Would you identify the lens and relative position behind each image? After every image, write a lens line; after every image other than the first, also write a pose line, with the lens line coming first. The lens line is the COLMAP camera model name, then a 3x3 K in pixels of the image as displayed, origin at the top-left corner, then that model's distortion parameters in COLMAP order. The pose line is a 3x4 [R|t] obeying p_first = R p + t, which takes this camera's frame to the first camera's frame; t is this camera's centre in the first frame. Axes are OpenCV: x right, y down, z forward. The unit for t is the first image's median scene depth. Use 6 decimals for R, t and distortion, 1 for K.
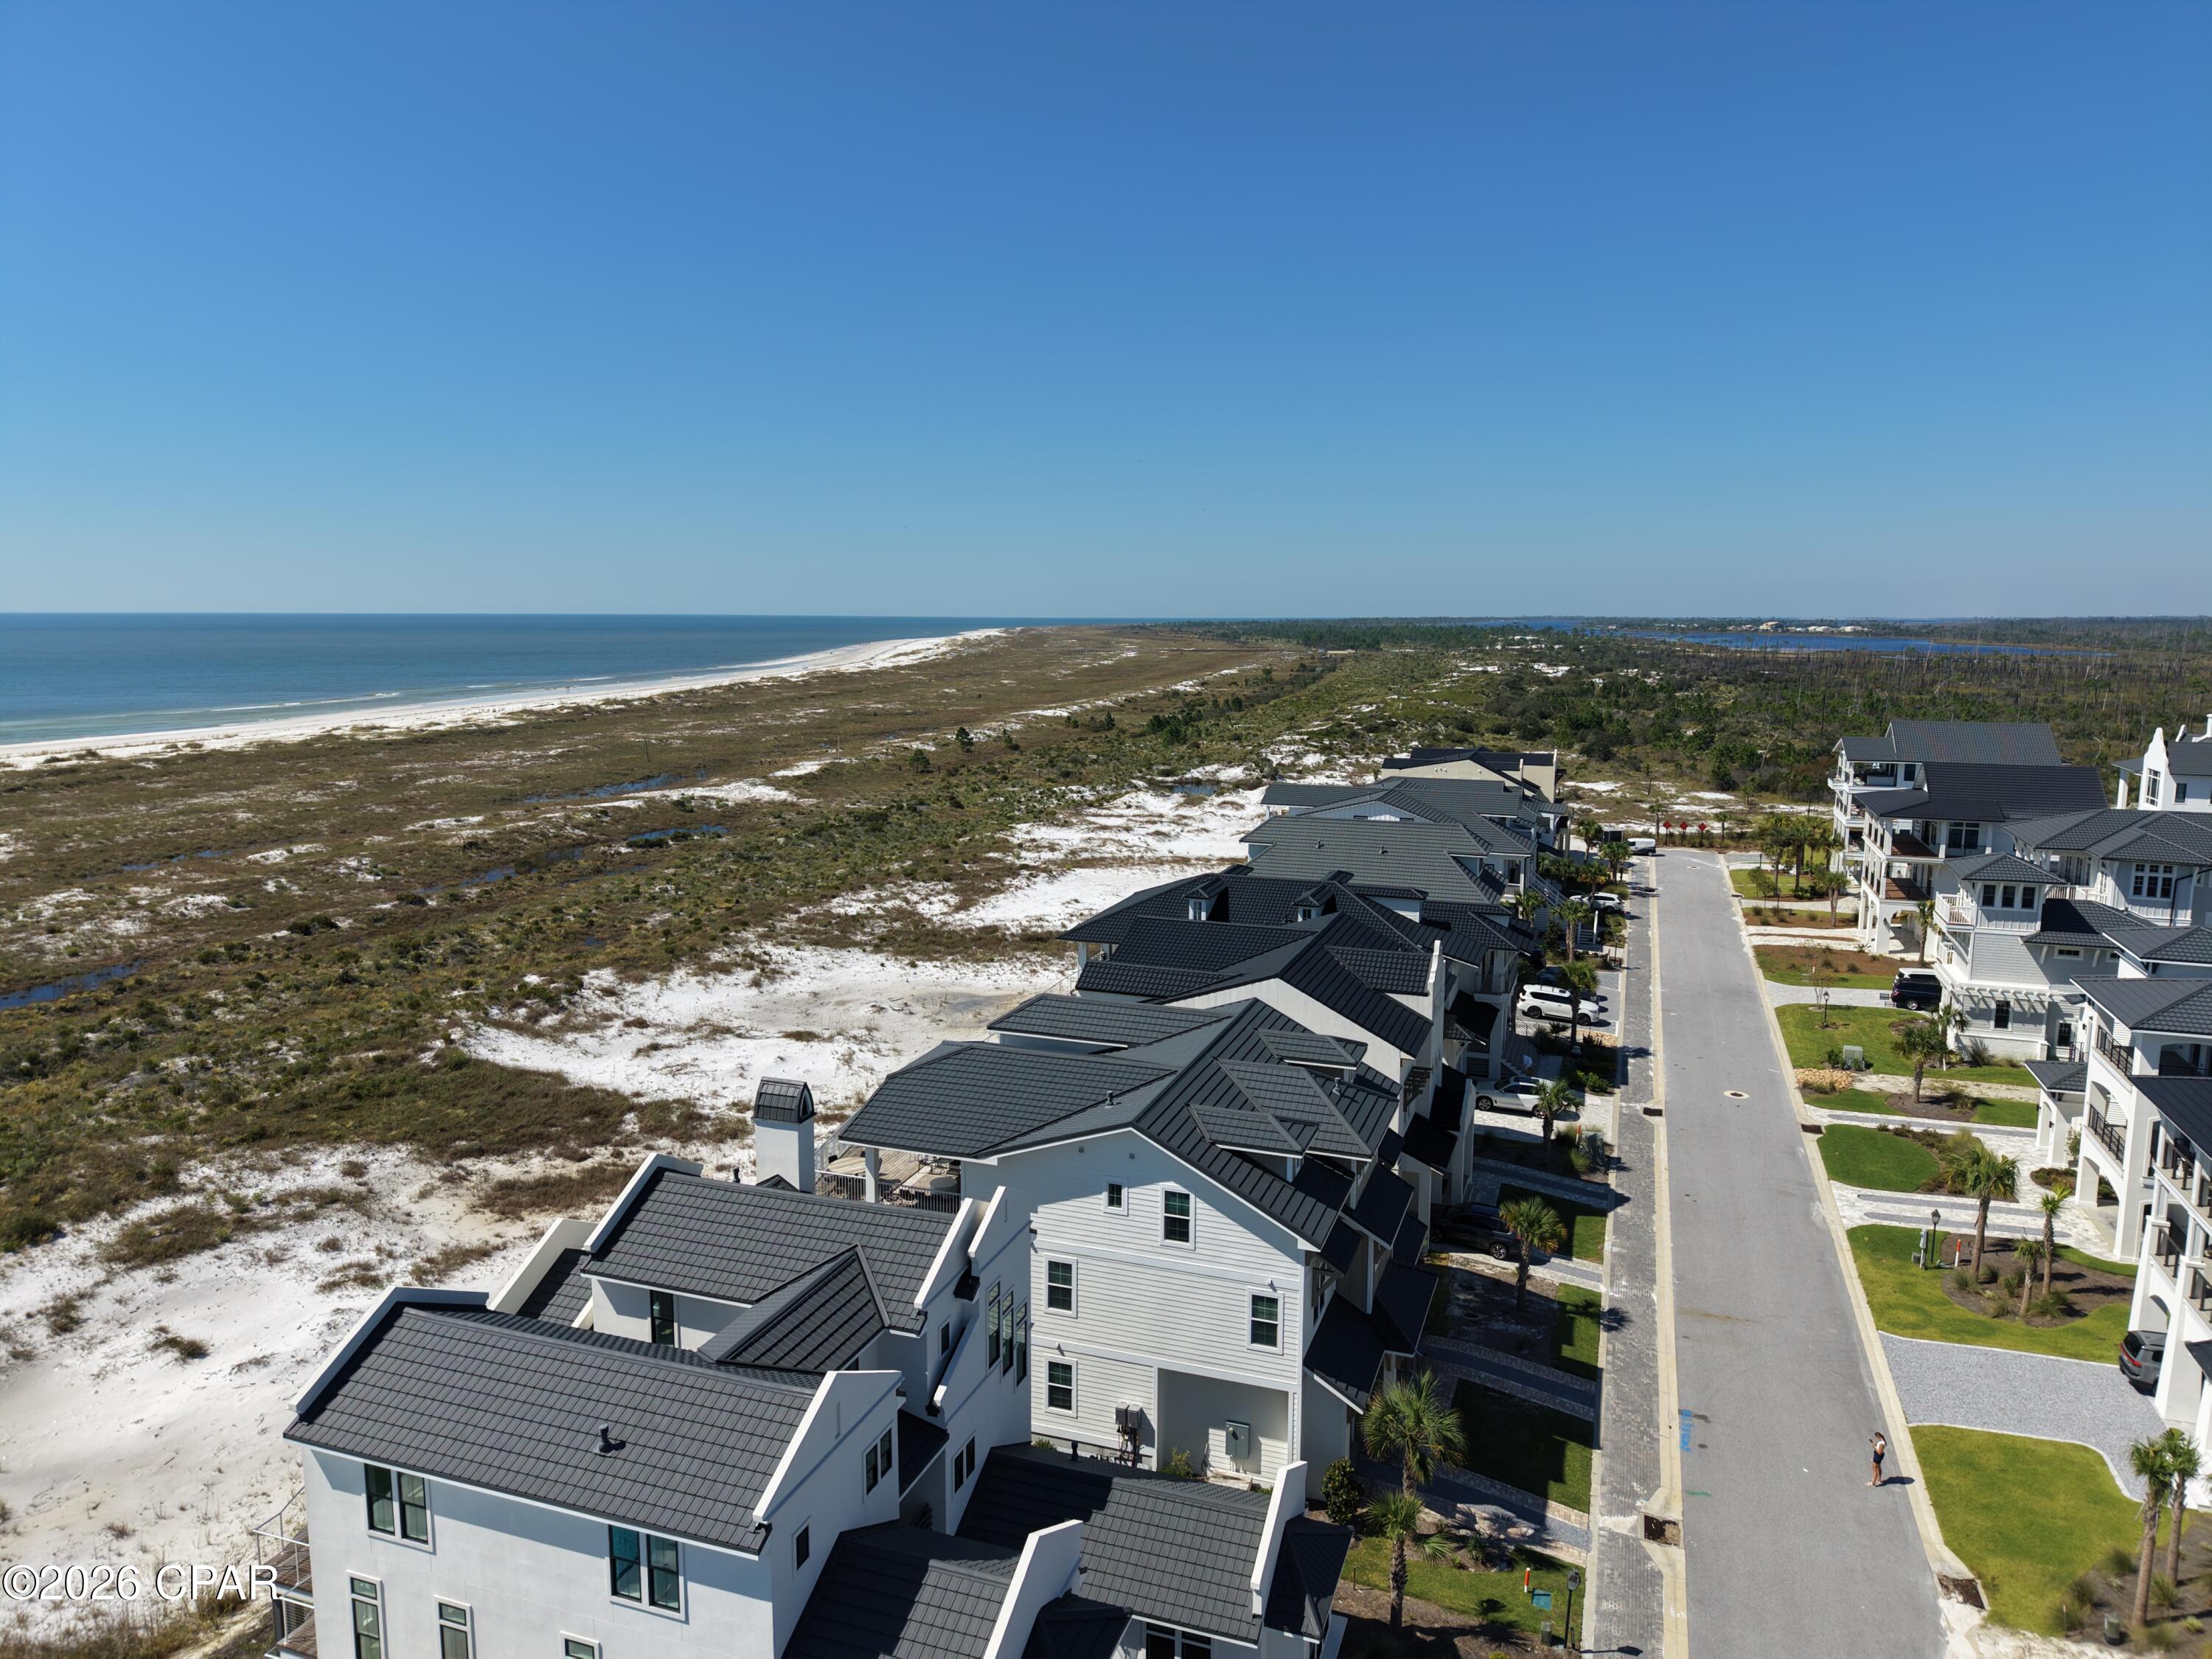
lens RADIAL K [[1480.6, 0, 1106.0], [0, 1480.6, 829.5], [0, 0, 1]] dist [0.024855, -0.020552]
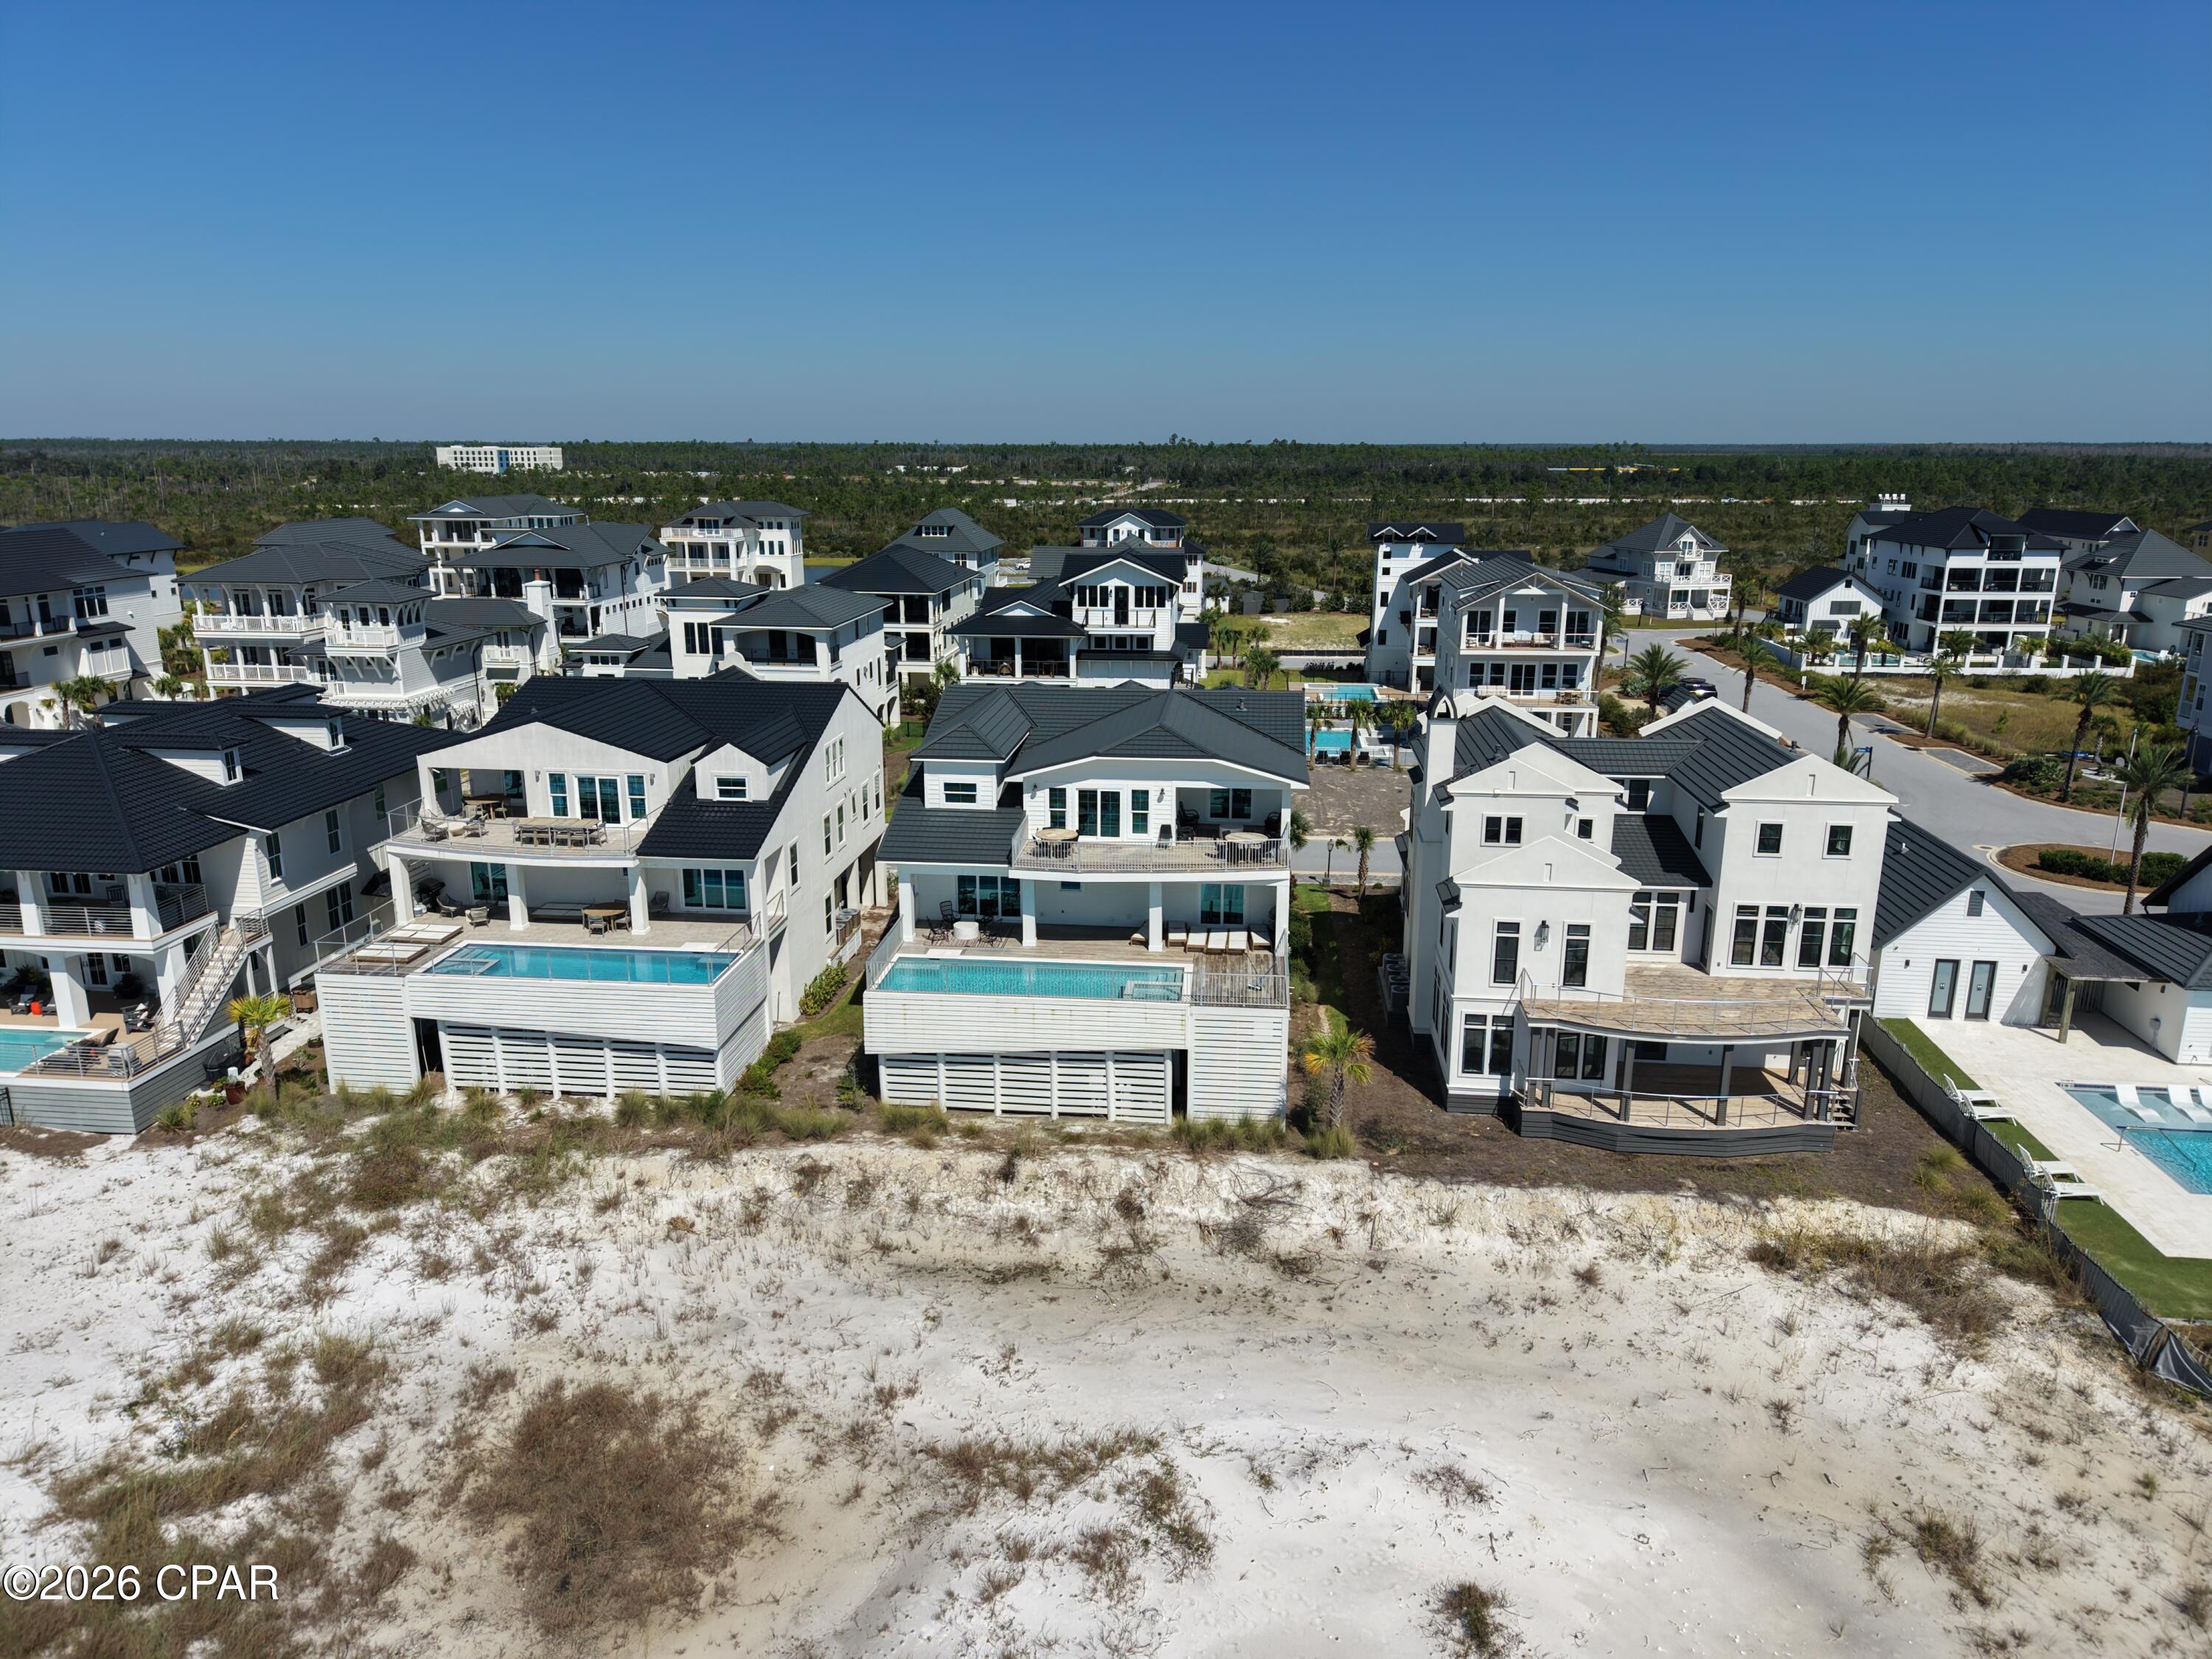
lens RADIAL K [[1480.6, 0, 1106.0], [0, 1480.6, 829.5], [0, 0, 1]] dist [0.024855, -0.020552]
pose [[-0.241315, -0.248426, 0.938111, -0.629550], [0.136609, 0.948357, 0.286280, -0.051363], [-0.960784, 0.197238, -0.194915, 0.728546]]
